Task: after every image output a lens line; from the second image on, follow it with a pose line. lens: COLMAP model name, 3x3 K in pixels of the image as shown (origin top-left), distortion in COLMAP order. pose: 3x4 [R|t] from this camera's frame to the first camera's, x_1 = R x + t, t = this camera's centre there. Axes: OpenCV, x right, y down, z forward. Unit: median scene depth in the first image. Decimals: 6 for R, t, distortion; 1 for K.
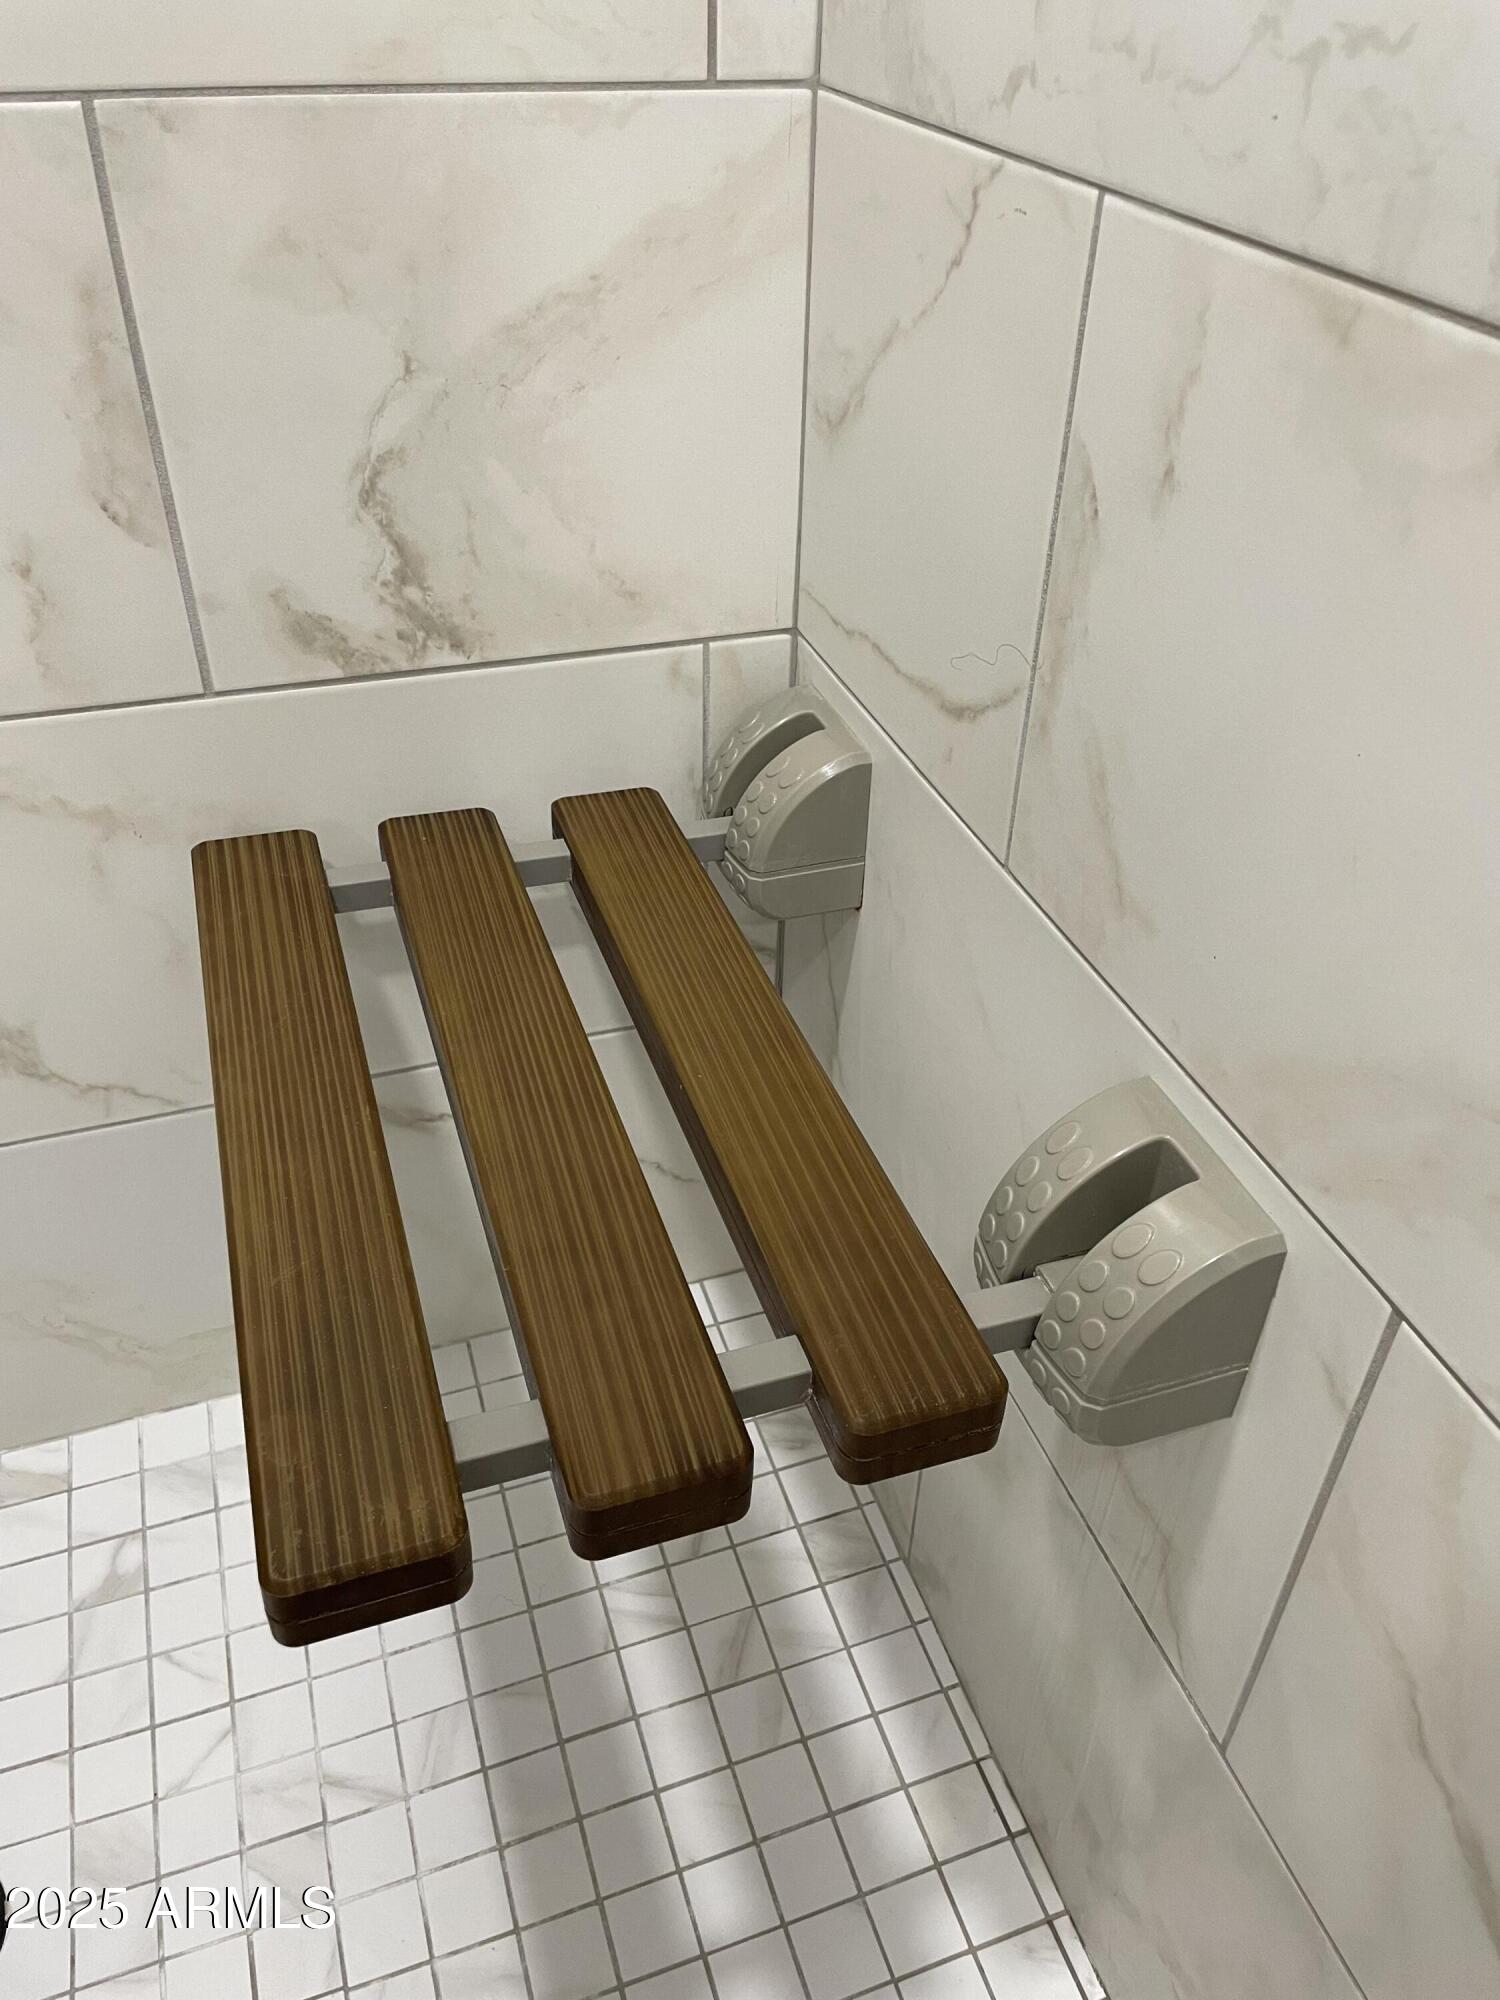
lens RADIAL K [[1509.8, 0, 761.0], [0, 1509.8, 1003.4], [0, 0, 1]] dist [0.079878, -0.099979]
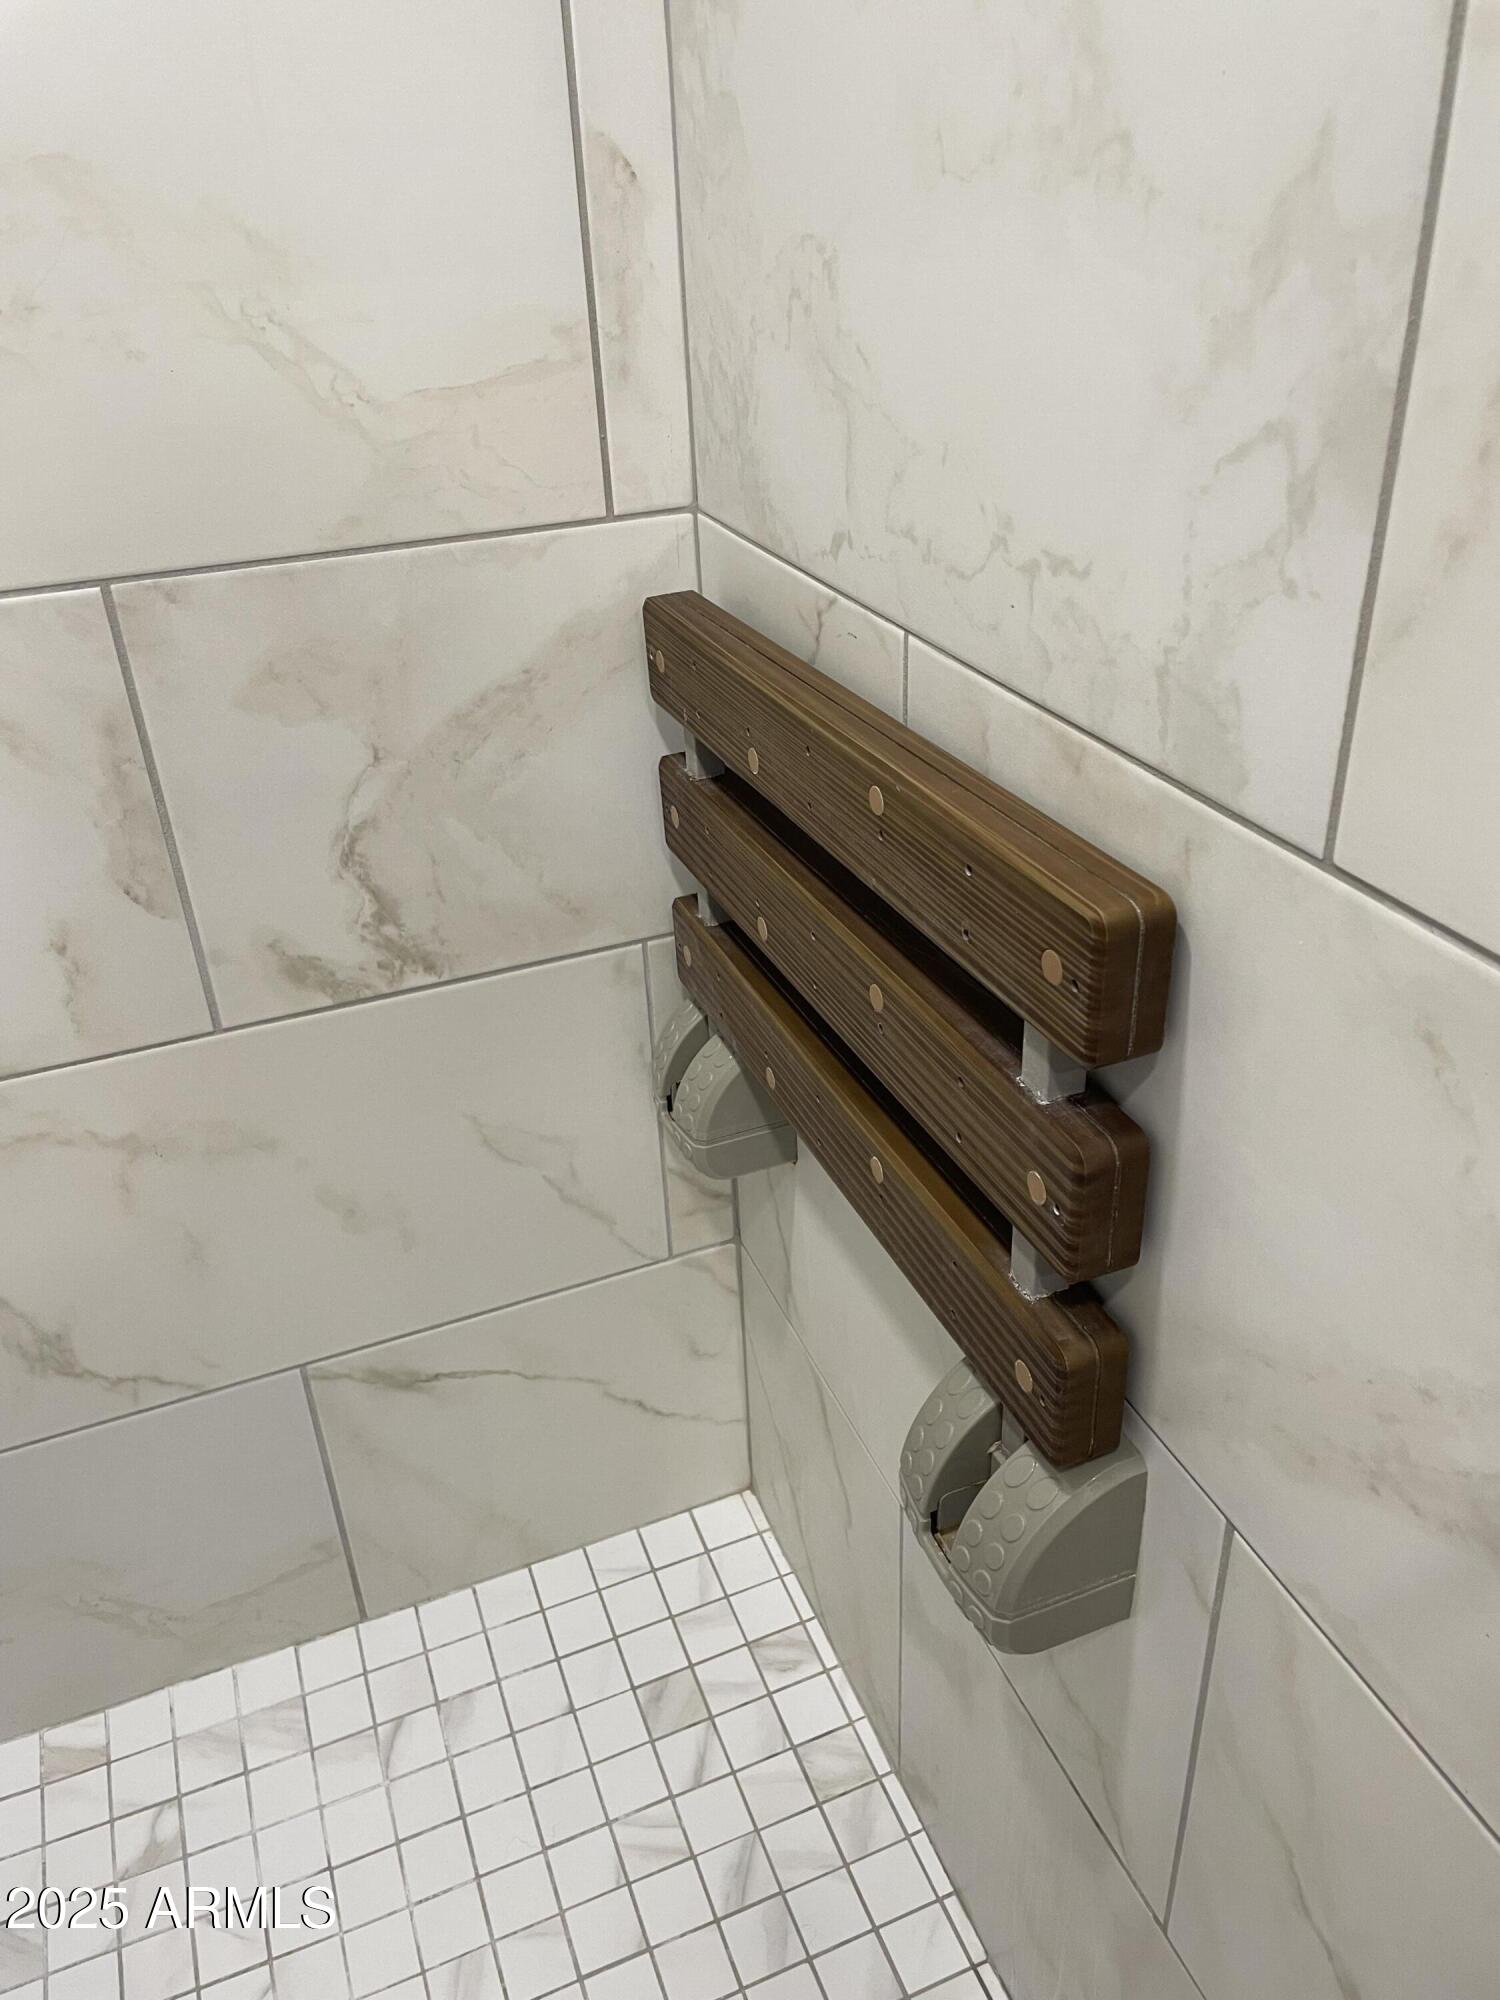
lens RADIAL K [[1509.0, 0, 743.9], [0, 1509.0, 995.9], [0, 0, 1]] dist [0.091357, -0.121850]
pose [[0.996839, -0.079395, -0.002981, 0.043319], [0.078393, 0.988980, -0.125595, -0.051668], [0.012920, 0.124964, 0.992077, -0.149666]]
